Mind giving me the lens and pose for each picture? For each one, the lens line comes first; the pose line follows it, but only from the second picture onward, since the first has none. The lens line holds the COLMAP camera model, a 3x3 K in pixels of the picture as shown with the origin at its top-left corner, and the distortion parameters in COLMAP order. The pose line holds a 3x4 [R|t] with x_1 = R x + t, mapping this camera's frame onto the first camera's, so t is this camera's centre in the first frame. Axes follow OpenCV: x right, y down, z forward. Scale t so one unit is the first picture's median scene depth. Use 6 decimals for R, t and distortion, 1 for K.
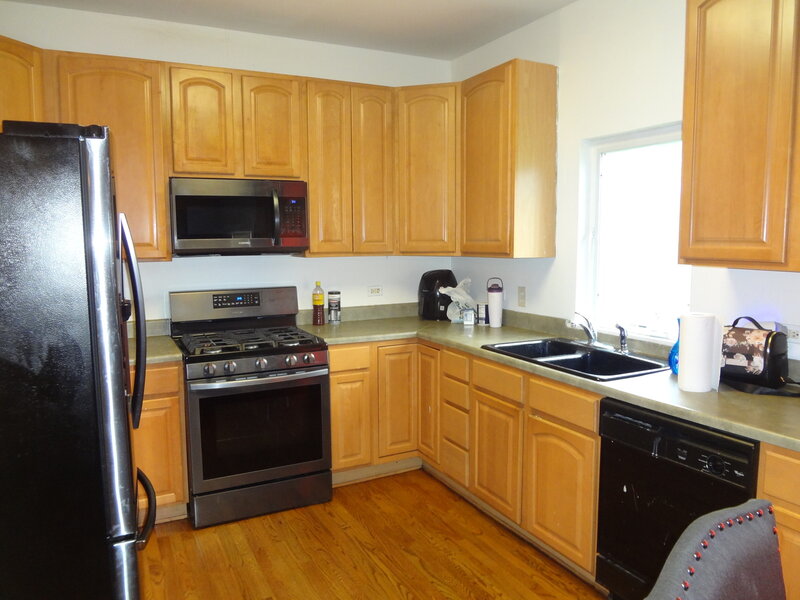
lens RADIAL K [[604.4, 0, 400.0], [0, 604.4, 300.0], [0, 0, 1]] dist [-0.061929, 0.033301]
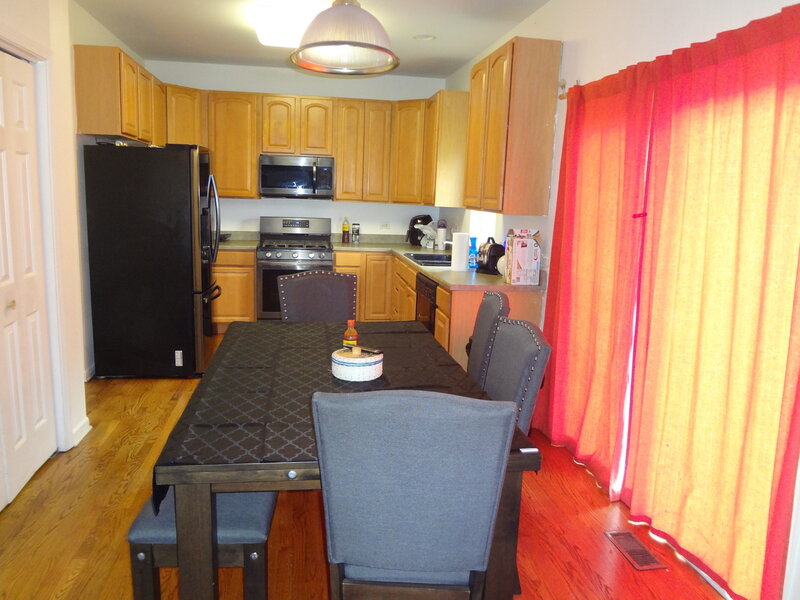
lens RADIAL K [[604.4, 0, 400.0], [0, 604.4, 300.0], [0, 0, 1]] dist [-0.061929, 0.033301]
pose [[0.952922, 0.093953, -0.288293, 0.553773], [-0.076049, 0.994449, 0.072714, 0.071174], [0.293524, -0.047366, 0.954777, -0.620988]]
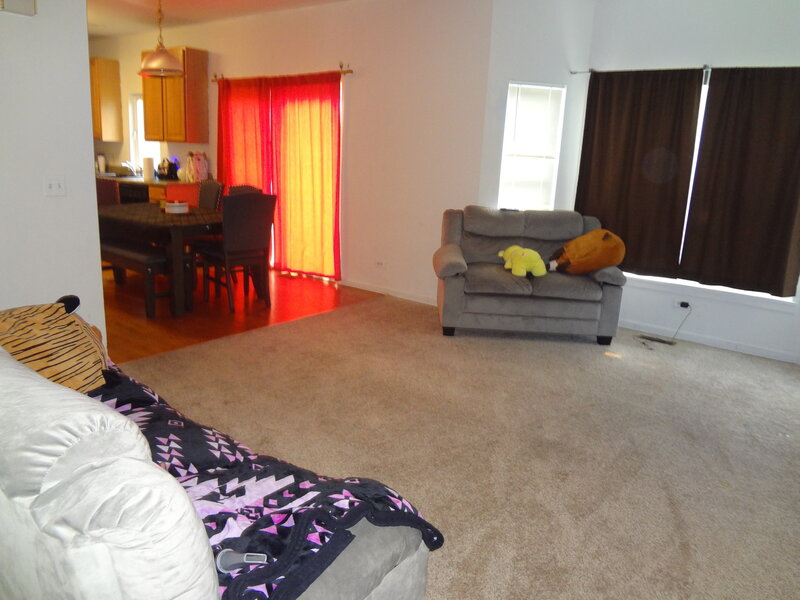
lens RADIAL K [[604.4, 0, 400.0], [0, 604.4, 300.0], [0, 0, 1]] dist [-0.061929, 0.033301]
pose [[0.898827, -0.058151, 0.434430, 0.167910], [-0.006770, 0.989200, 0.146416, 0.192997], [-0.438252, -0.134543, 0.888726, -1.610703]]
